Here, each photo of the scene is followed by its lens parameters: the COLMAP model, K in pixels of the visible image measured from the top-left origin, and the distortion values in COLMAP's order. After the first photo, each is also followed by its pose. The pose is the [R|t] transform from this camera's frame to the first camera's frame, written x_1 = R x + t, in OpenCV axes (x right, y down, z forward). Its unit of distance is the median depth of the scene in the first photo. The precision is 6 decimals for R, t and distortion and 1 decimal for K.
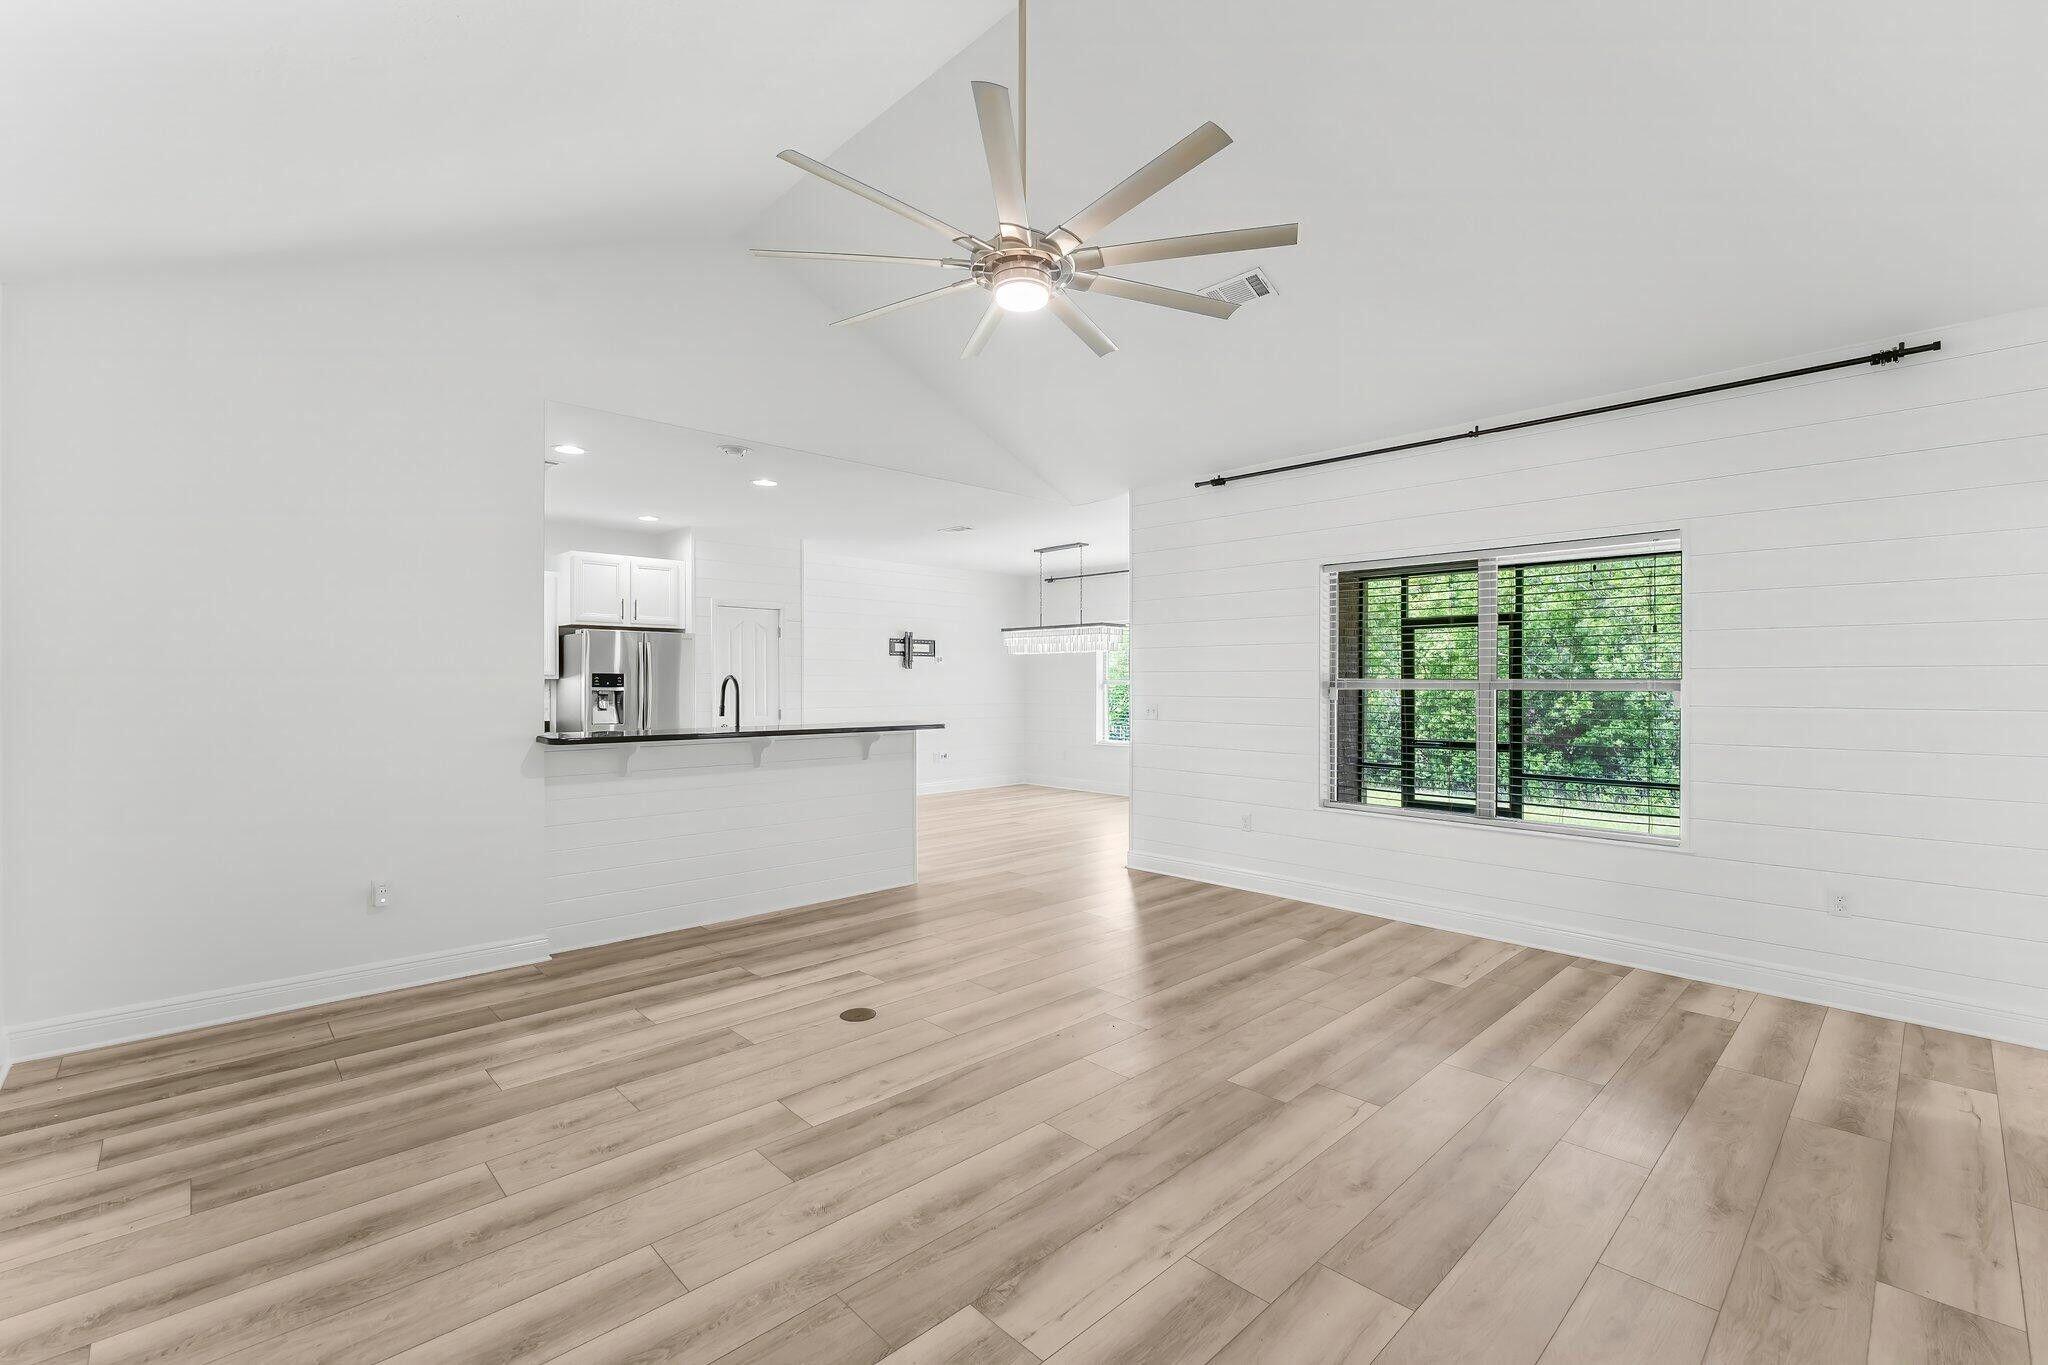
lens RADIAL K [[885.1, 0, 1025.1], [0, 885.1, 674.0], [0, 0, 1]] dist [0.000257, 0.000411]
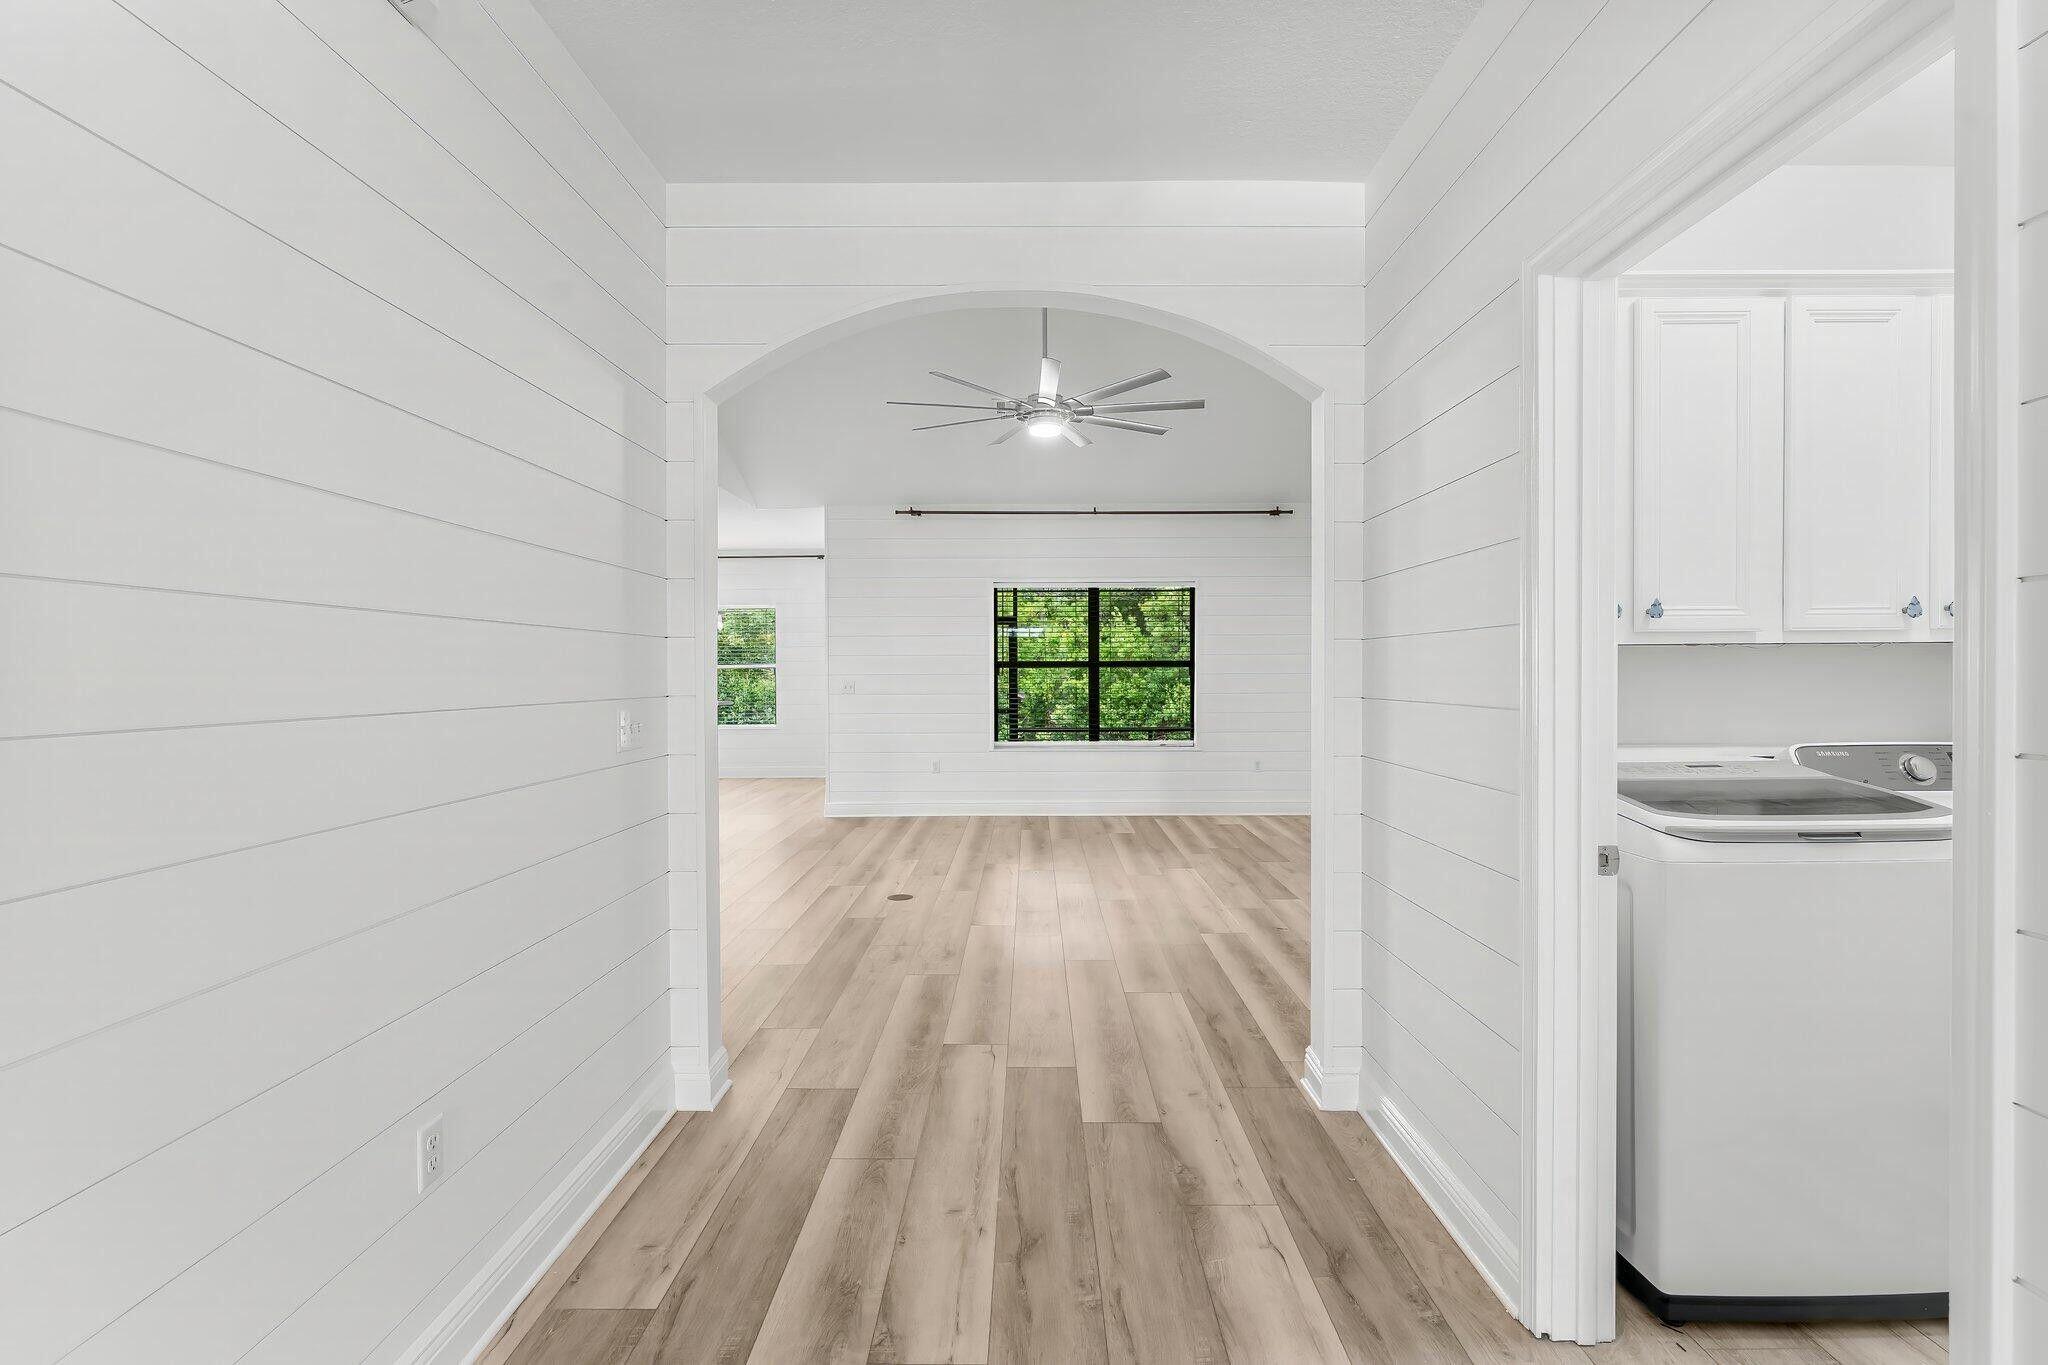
lens RADIAL K [[954.3, 0, 1036.3], [0, 954.3, 678.2], [0, 0, 1]] dist [0.002573, 0.000619]
pose [[0.686710, -0.011008, 0.726848, -1.015831], [-0.001260, 0.999866, 0.016334, 0.010616], [-0.726930, -0.012133, 0.686604, -0.172628]]
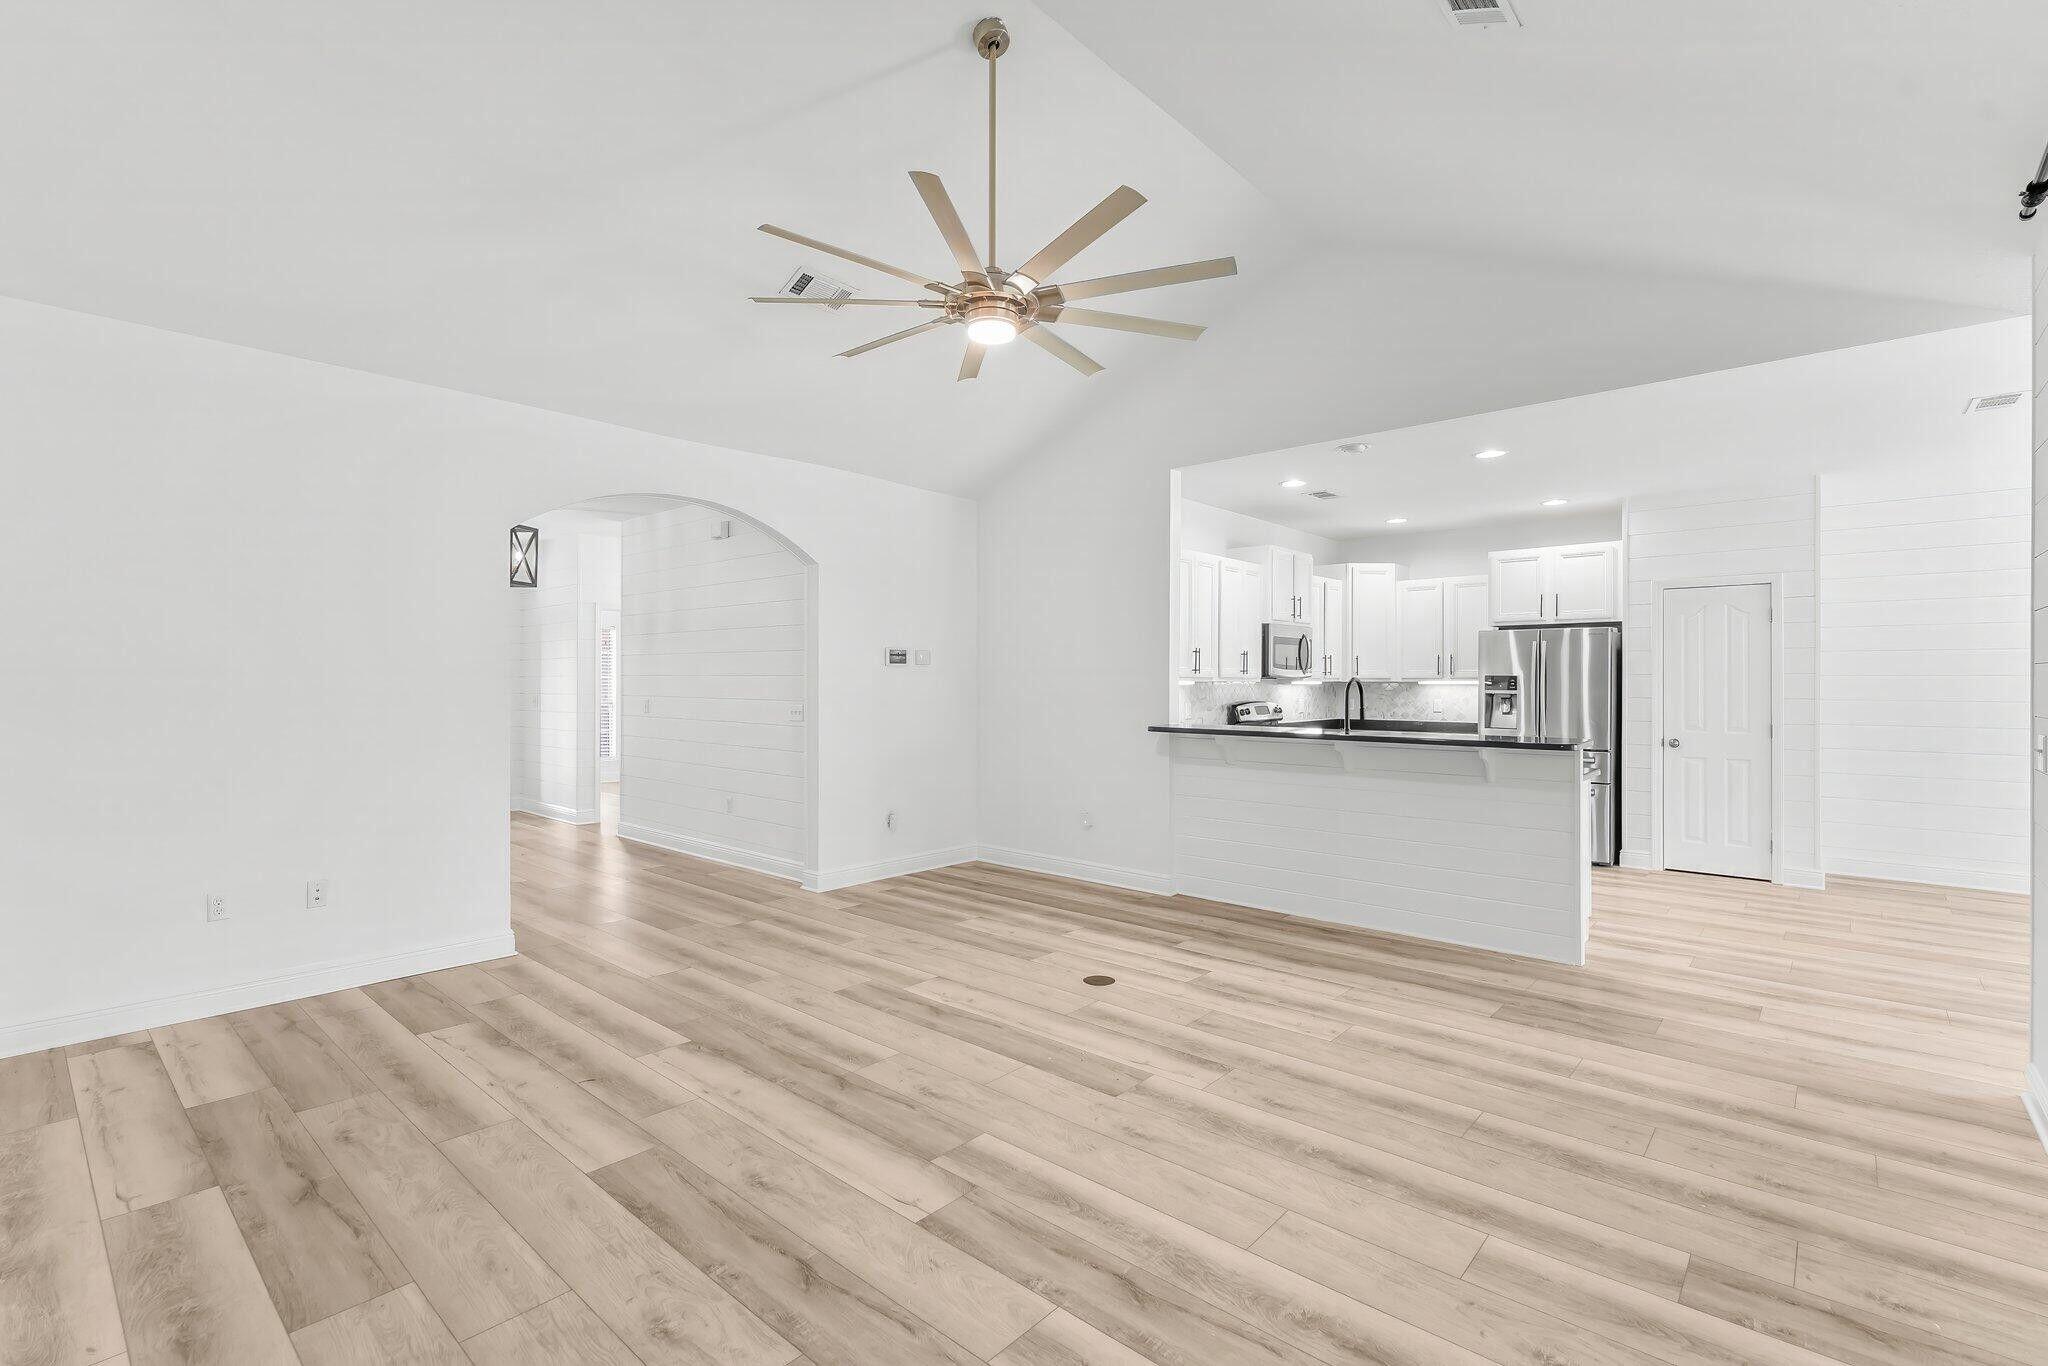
lens RADIAL K [[927.2, 0, 1028.1], [0, 927.2, 679.2], [0, 0, 1]] dist [0.000589, 0.000519]
pose [[0.081077, -0.003344, -0.996702, 0.873339], [0.006722, 0.999973, -0.002808, 0.004278], [0.996685, -0.006472, 0.081097, 0.729411]]
